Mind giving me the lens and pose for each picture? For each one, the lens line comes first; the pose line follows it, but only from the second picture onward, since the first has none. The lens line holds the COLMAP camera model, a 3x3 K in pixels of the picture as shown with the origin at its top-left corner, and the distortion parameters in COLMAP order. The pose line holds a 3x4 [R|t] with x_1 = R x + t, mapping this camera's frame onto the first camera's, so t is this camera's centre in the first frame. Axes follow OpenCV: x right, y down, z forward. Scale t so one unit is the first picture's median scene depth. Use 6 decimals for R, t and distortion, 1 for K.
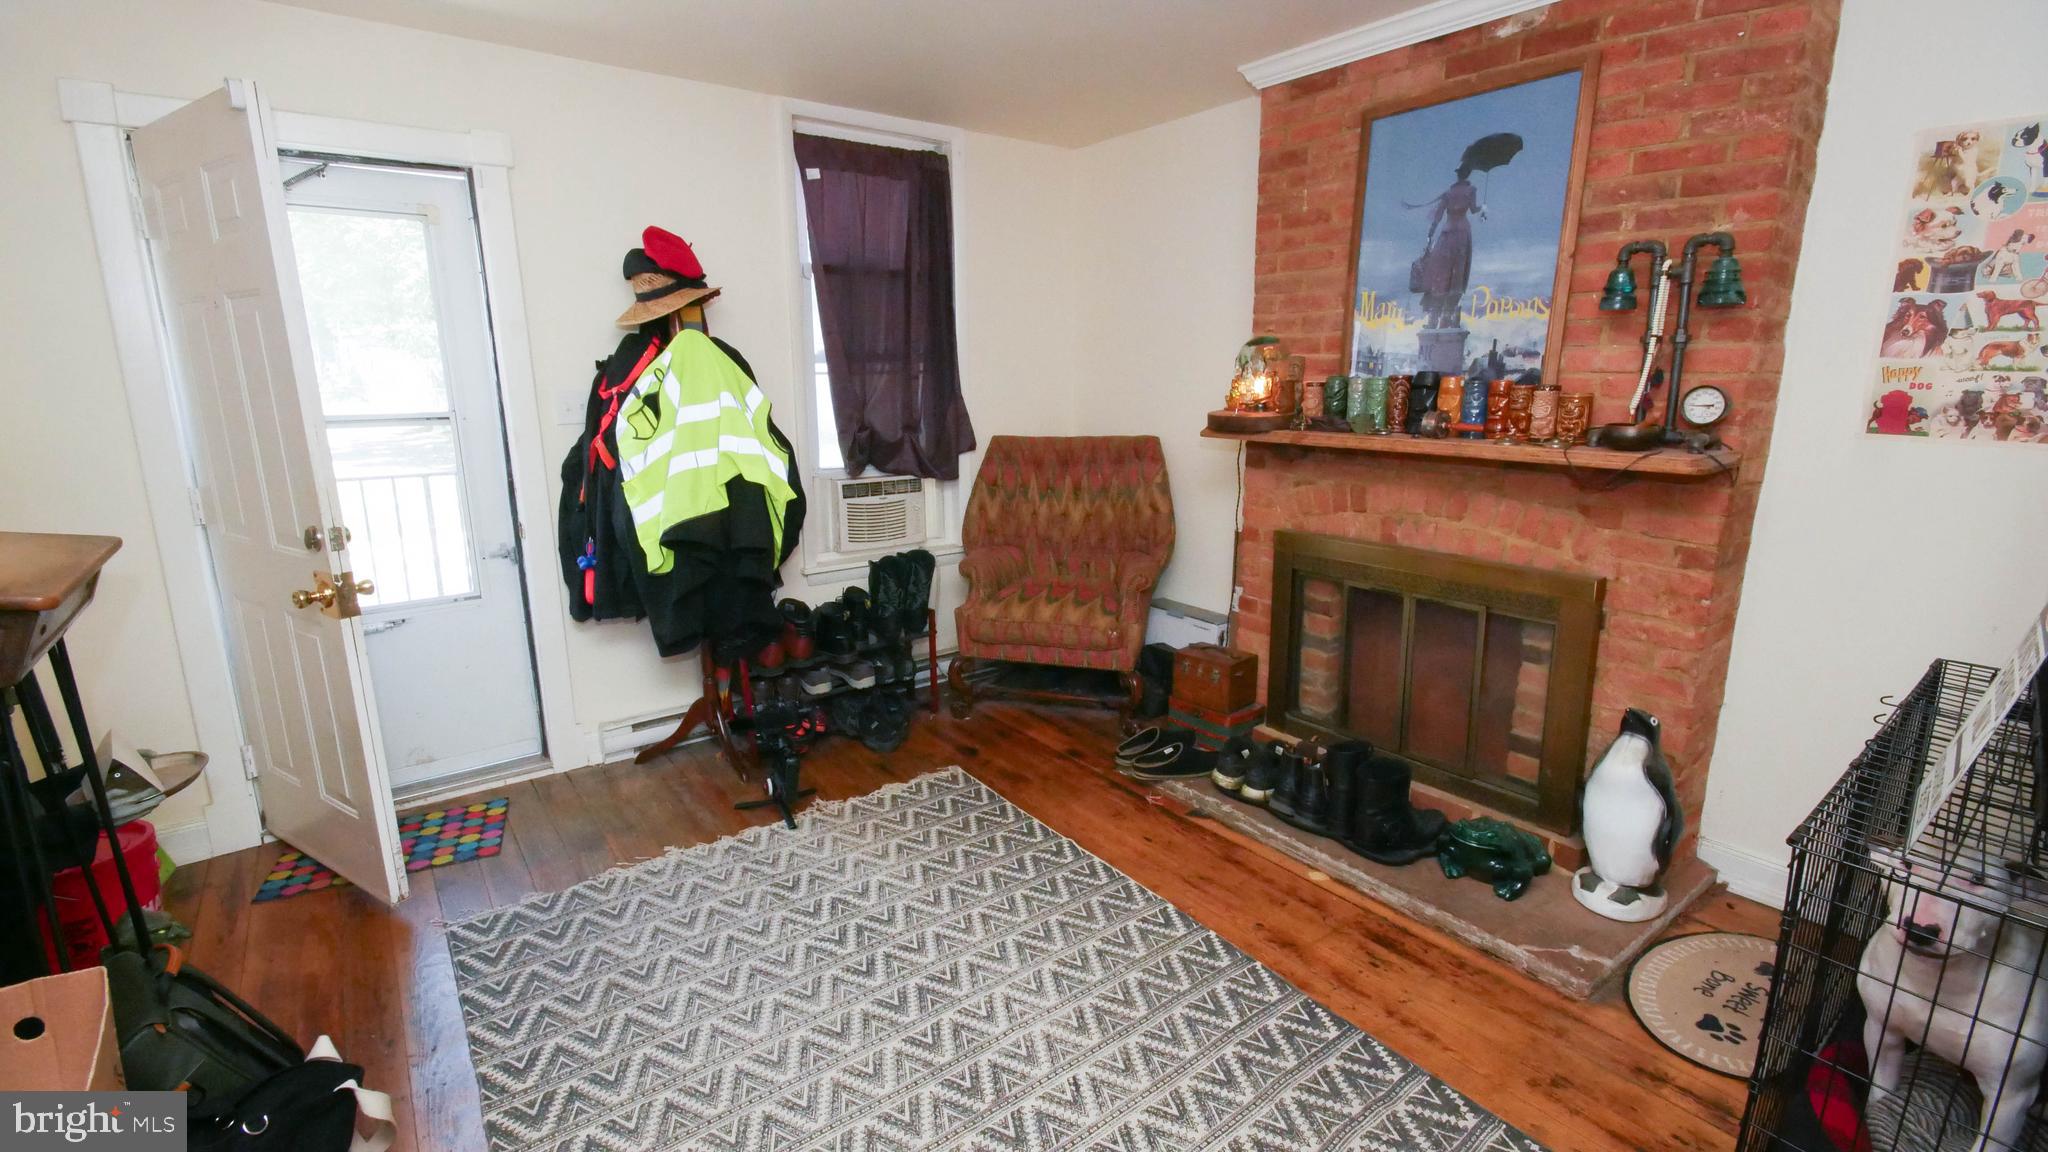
lens RADIAL K [[896.2, 0, 1021.7], [0, 896.2, 576.1], [0, 0, 1]] dist [0.000042, 0.000119]
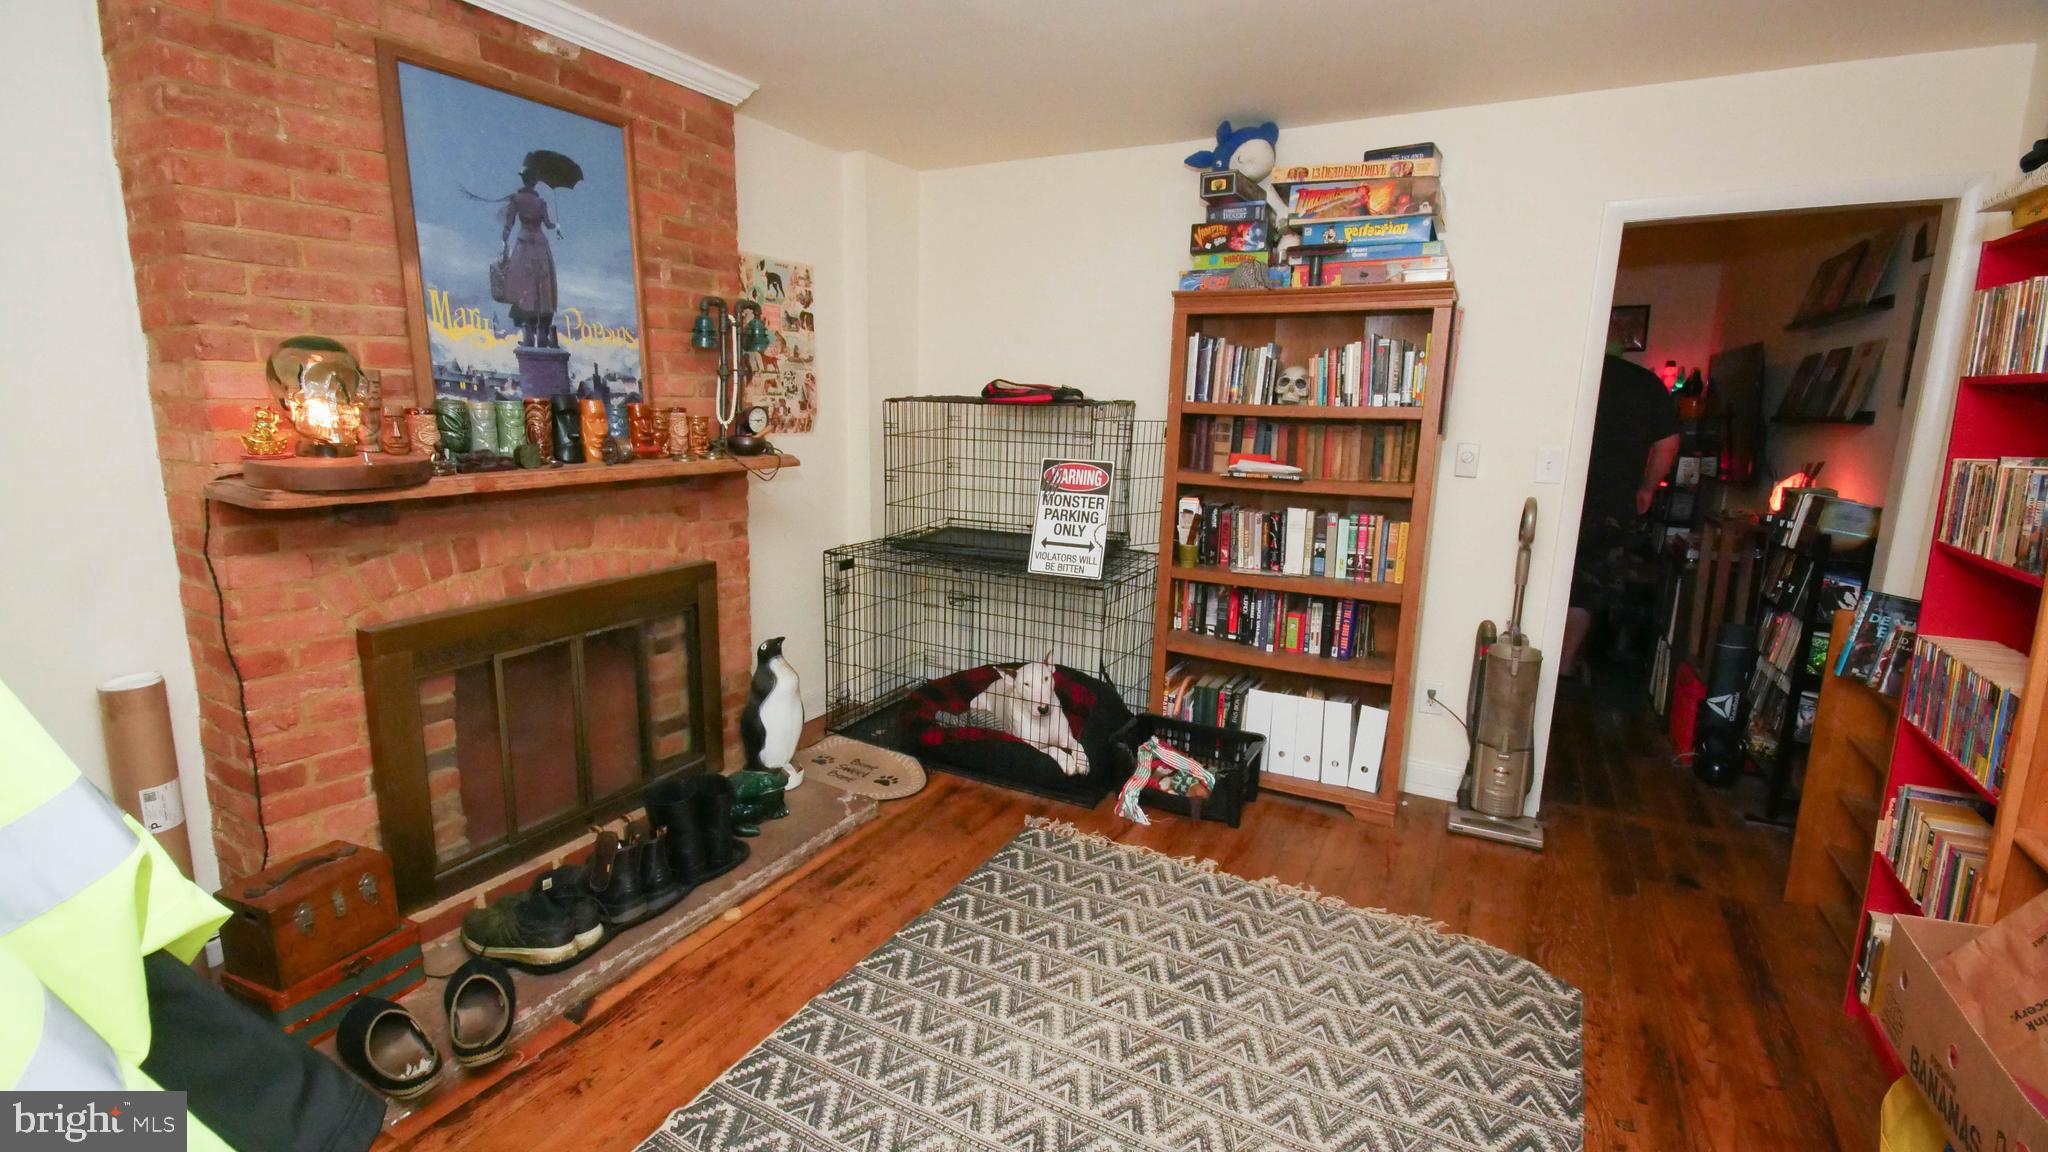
lens RADIAL K [[896.2, 0, 1021.7], [0, 896.2, 576.1], [0, 0, 1]] dist [0.000042, 0.000119]
pose [[-0.405675, -0.186584, 0.894770, -0.616601], [0.186754, 0.941370, 0.280973, -0.231750], [-0.894735, 0.281086, -0.347045, 0.985035]]
